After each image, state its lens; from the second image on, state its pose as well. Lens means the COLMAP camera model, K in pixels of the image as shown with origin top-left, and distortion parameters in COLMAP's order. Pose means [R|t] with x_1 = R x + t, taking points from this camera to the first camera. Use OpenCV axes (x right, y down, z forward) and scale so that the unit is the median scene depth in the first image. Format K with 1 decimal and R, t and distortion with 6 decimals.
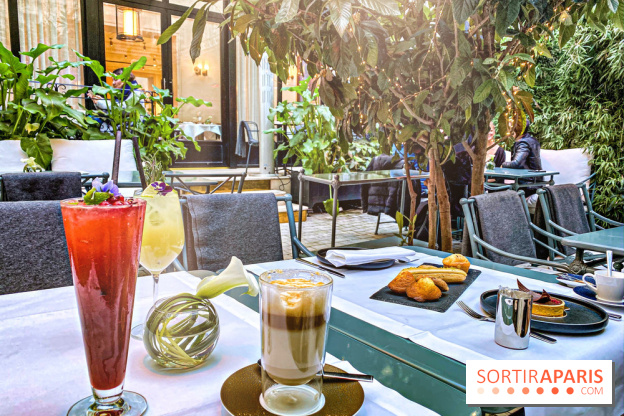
lens RADIAL K [[482.0, 0, 312.0], [0, 482.0, 208.0], [0, 0, 1]] dist [0.050599, -0.060525]
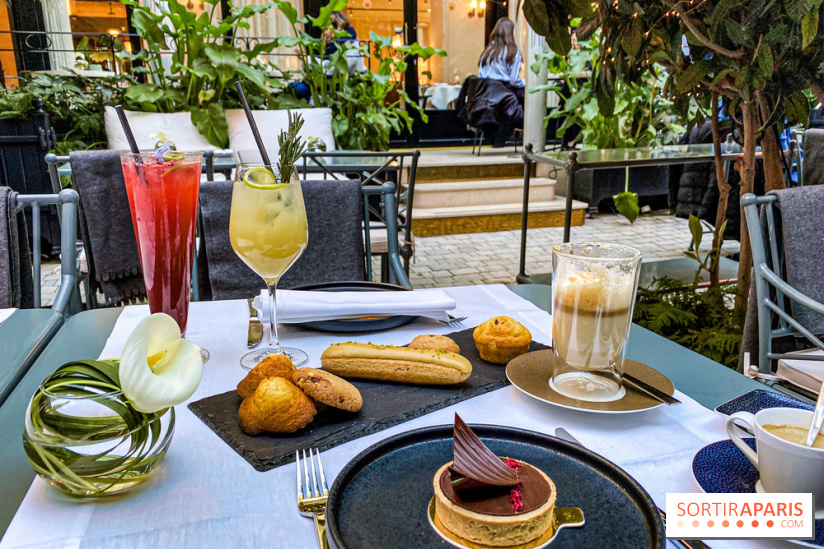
lens RADIAL K [[636.5, 0, 412.0], [0, 636.5, 274.5], [0, 0, 1]] dist [0.050599, -0.060525]
pose [[0.932986, 0.060408, -0.354807, 0.120247], [-0.020465, 0.993123, 0.115270, -0.003065], [0.359331, -0.100284, 0.927806, 0.117016]]
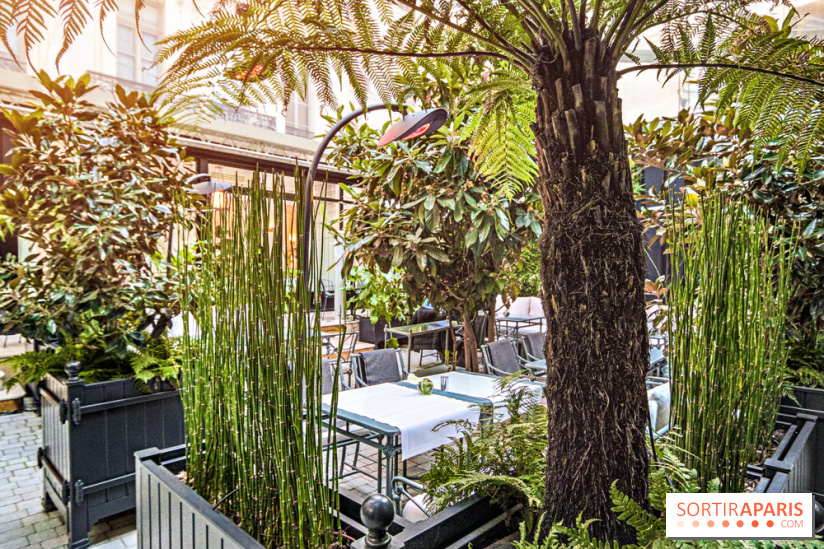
lens RADIAL K [[480.2, 0, 411.0], [0, 480.2, 280.4], [0, 0, 1]] dist [0.032618, 0.001236]
pose [[0.989673, -0.018036, 0.142208, -0.134384], [0.033783, 0.993456, -0.109108, -0.041865], [-0.139309, 0.112785, 0.983805, -0.492524]]
